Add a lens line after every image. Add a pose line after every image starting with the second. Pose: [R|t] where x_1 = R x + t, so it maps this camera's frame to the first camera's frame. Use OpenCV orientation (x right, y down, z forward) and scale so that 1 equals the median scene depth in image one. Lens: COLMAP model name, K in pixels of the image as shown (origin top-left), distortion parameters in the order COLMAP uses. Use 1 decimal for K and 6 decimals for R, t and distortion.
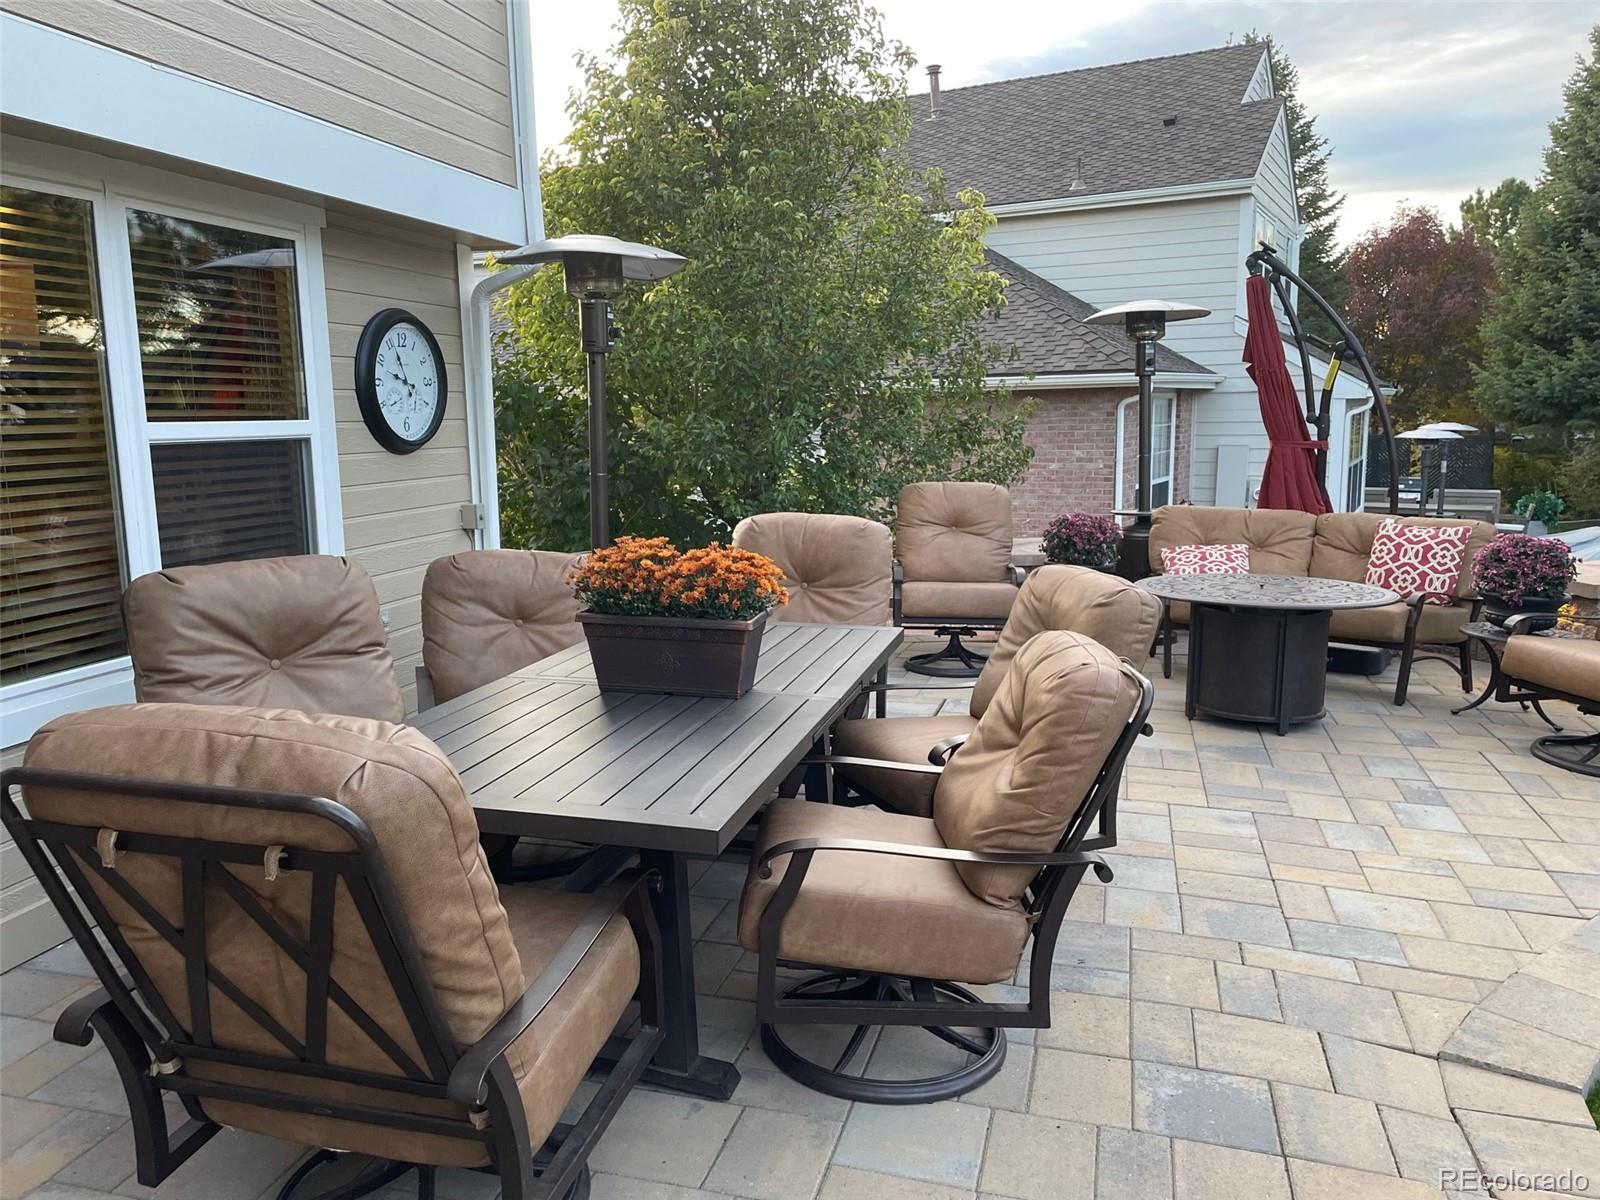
lens RADIAL K [[1195.8, 0, 800.0], [0, 1195.8, 600.0], [0, 0, 1]] dist [0.086365, -0.105942]
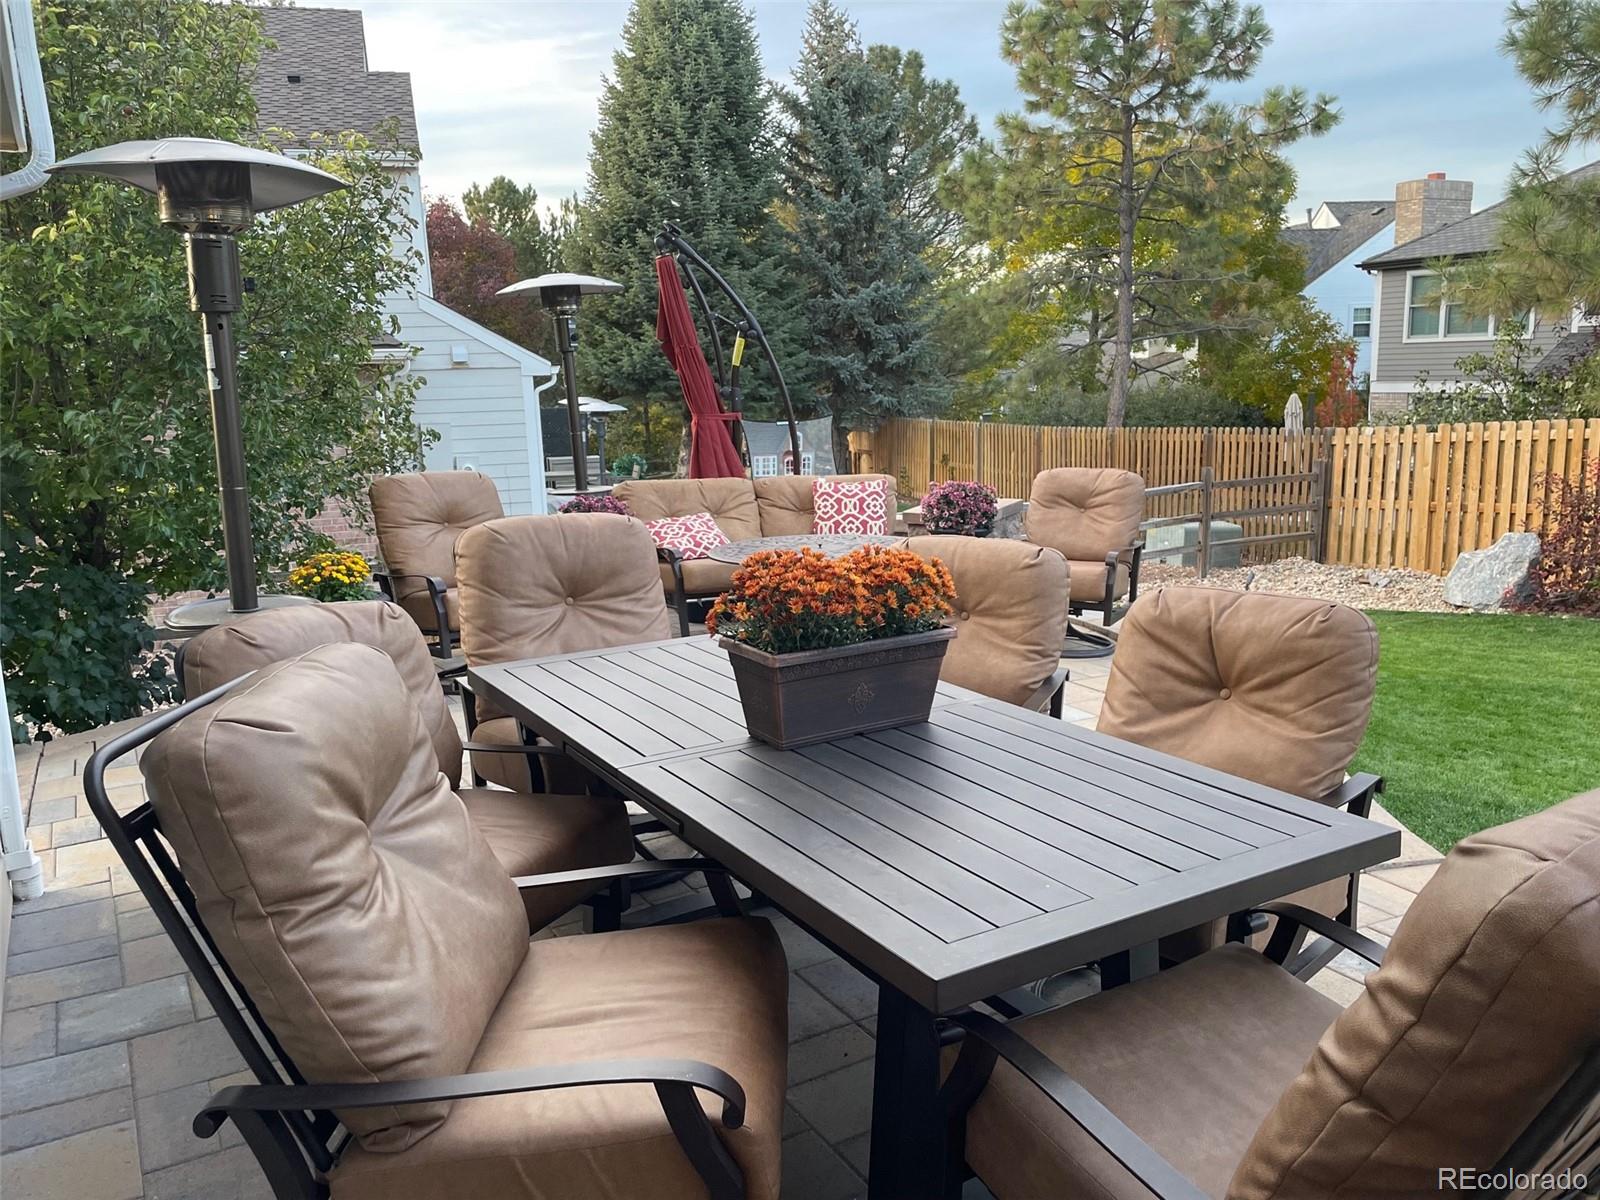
lens RADIAL K [[1195.8, 0, 800.0], [0, 1195.8, 600.0], [0, 0, 1]] dist [0.086365, -0.105942]
pose [[0.701657, -0.145244, 0.697554, -0.344858], [0.133327, 0.988474, 0.071708, -0.037875], [-0.699929, 0.042689, 0.712935, 0.217519]]
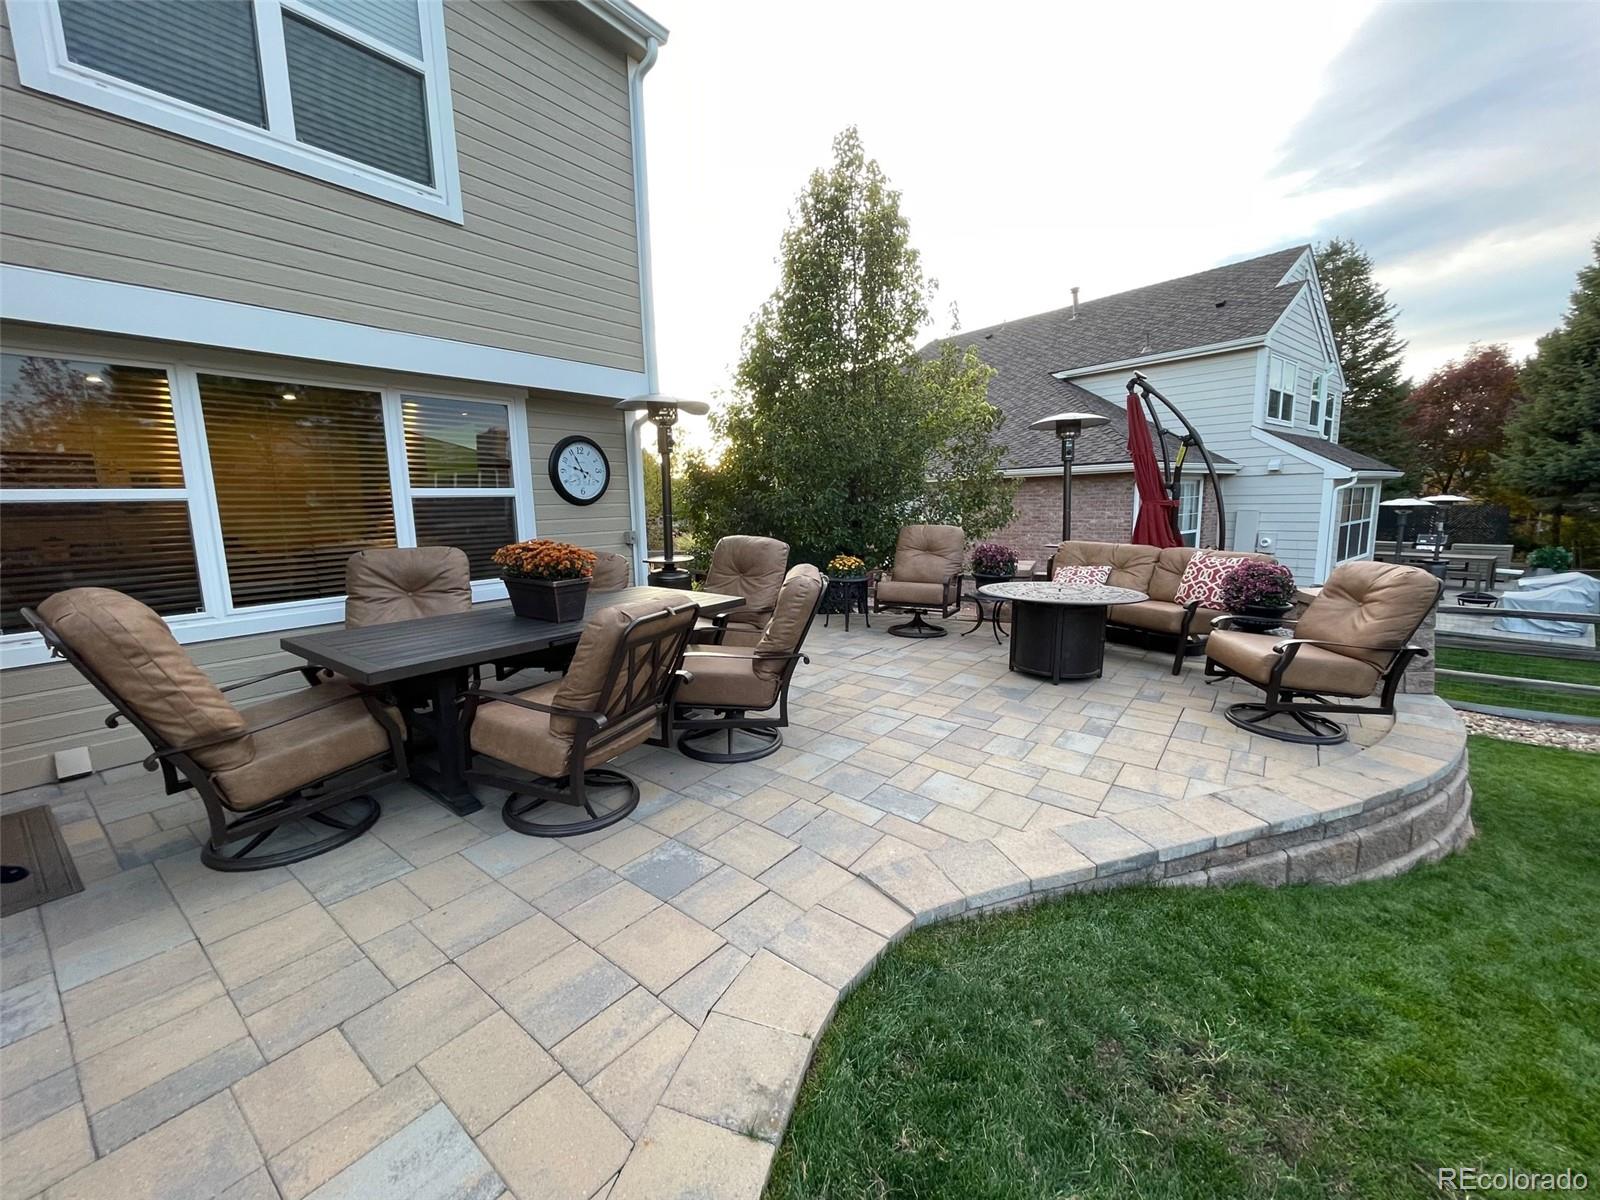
lens RADIAL K [[638.3, 0, 800.0], [0, 638.3, 600.0], [0, 0, 1]] dist [-0.000723, -0.000131]
pose [[0.926295, 0.050536, -0.373394, 0.336353], [-0.049060, 0.998705, 0.013462, 0.006232], [0.373591, 0.005849, 0.927575, 0.093571]]
